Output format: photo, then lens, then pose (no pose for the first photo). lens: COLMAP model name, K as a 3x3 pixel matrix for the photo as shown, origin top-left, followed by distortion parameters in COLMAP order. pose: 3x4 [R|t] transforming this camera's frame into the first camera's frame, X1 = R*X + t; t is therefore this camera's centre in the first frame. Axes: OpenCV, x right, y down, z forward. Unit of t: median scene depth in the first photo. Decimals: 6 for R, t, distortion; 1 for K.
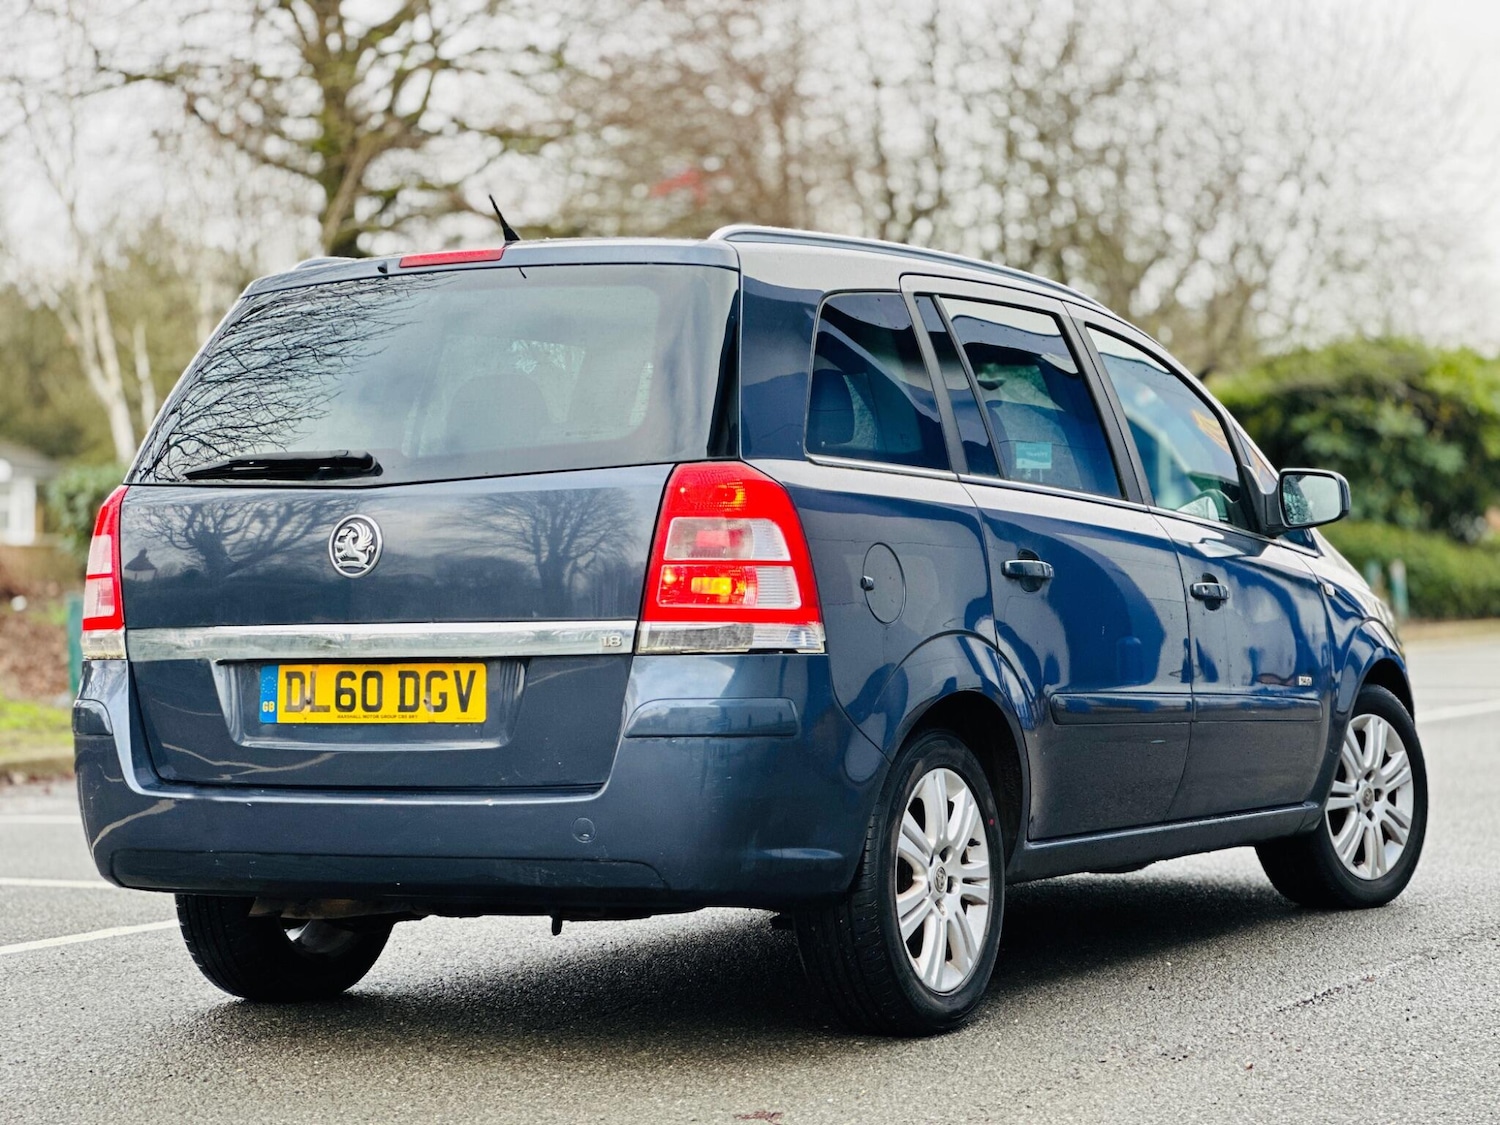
lens RADIAL K [[3493.8, 0, 724.8], [0, 3493.8, 538.8], [0, 0, 1]] dist [0.256994, 0.000000]
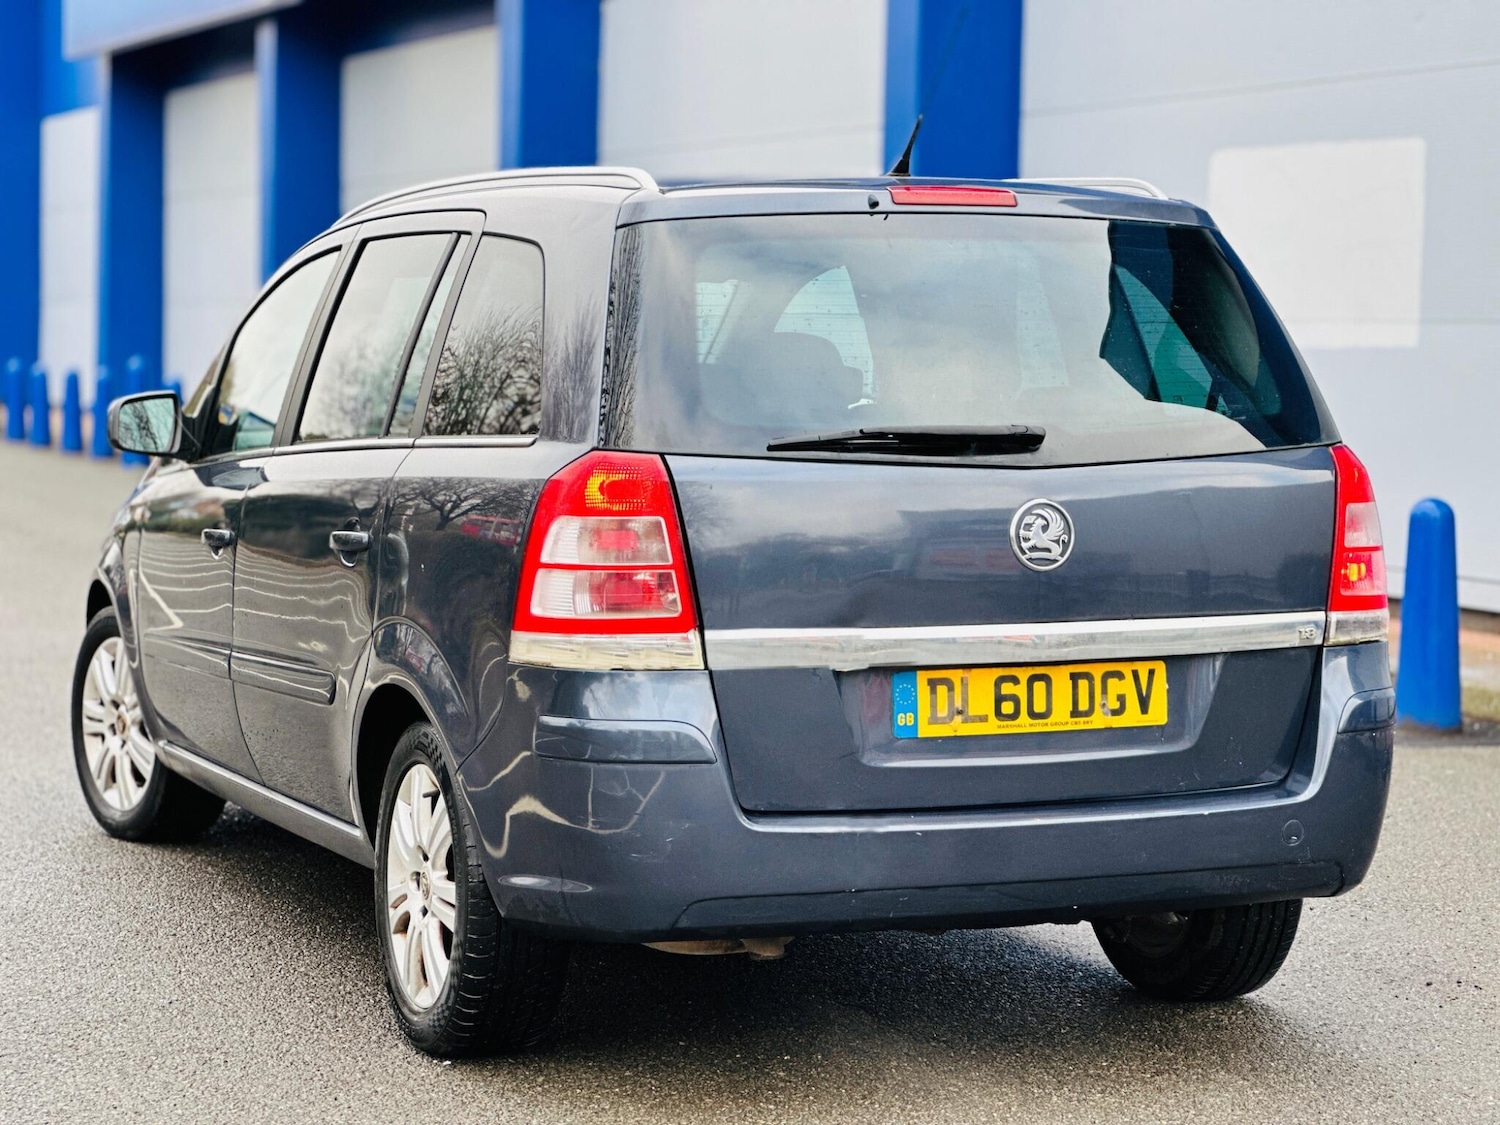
lens RADIAL K [[3493.8, 0, 753.5], [0, 3493.8, 560.8], [0, 0, 1]] dist [0.256994, 0.000000]
pose [[0.601229, -0.036401, 0.798247, -0.839646], [-0.028190, 0.997374, 0.066714, -0.047504], [-0.798579, -0.062613, 0.598624, 0.517590]]
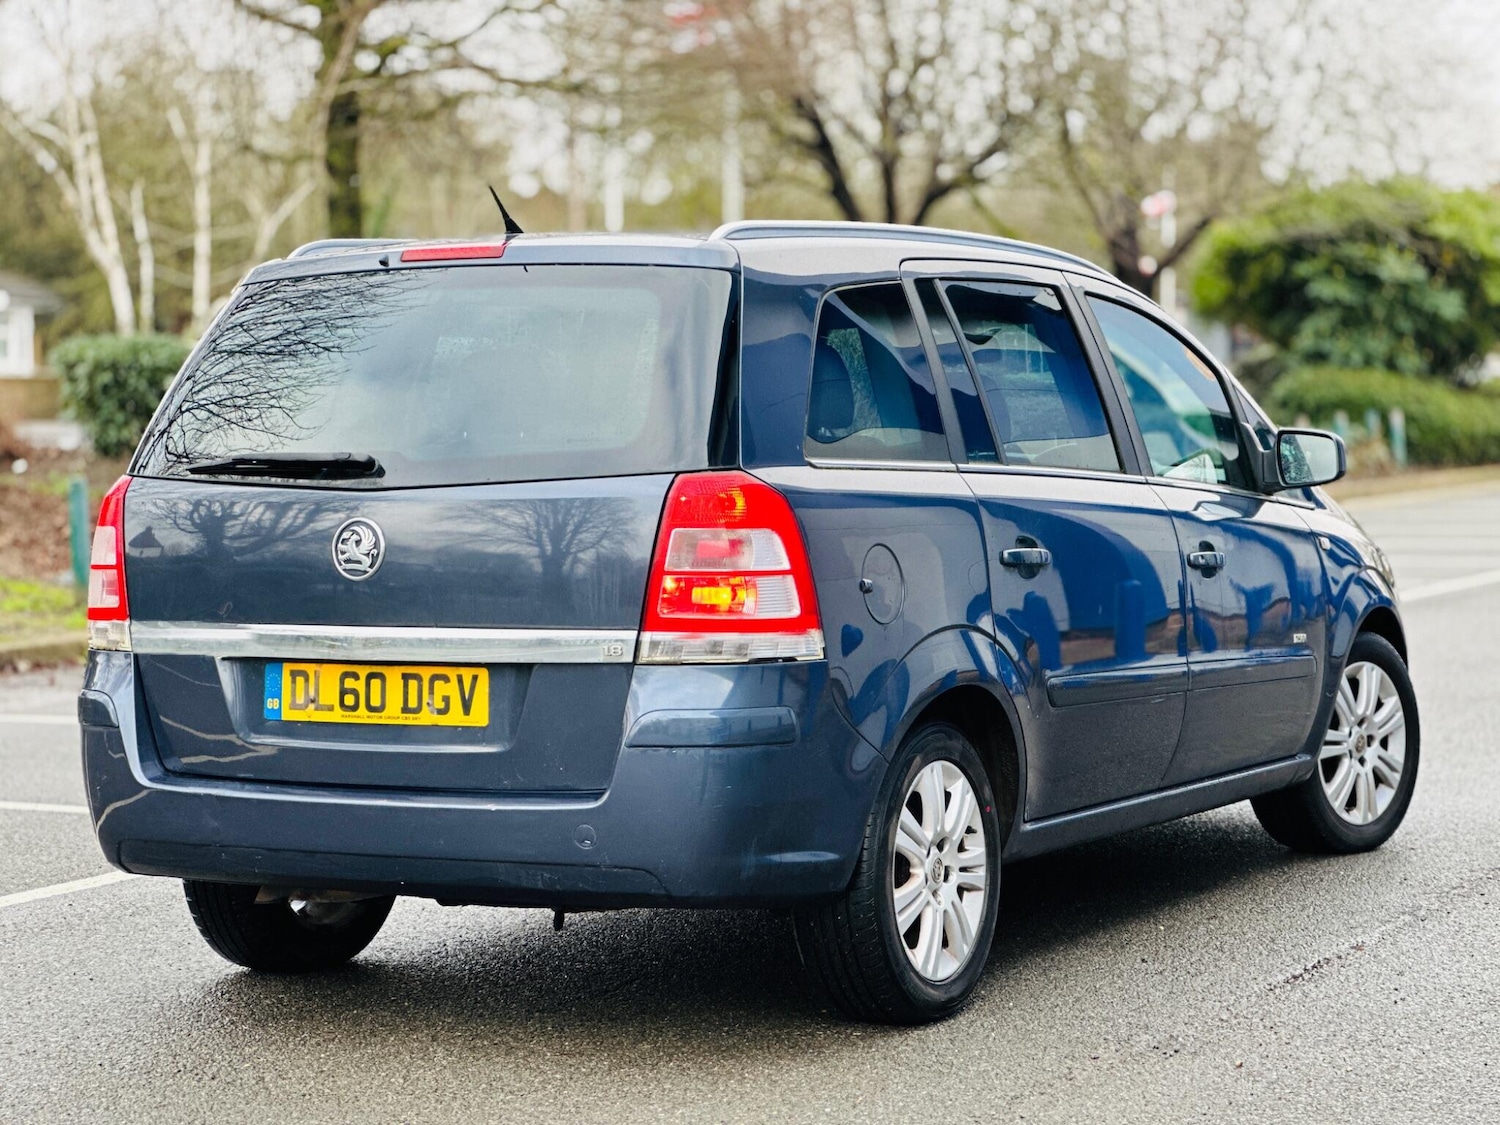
lens RADIAL K [[3493.8, 0, 736.9], [0, 3493.8, 555.2], [0, 0, 1]] dist [0.256994, 0.000000]
pose [[0.999993, 0.001472, 0.003402, -0.000014], [-0.001673, 0.998198, 0.059989, -0.055680], [-0.003307, -0.059994, 0.998193, -0.006104]]
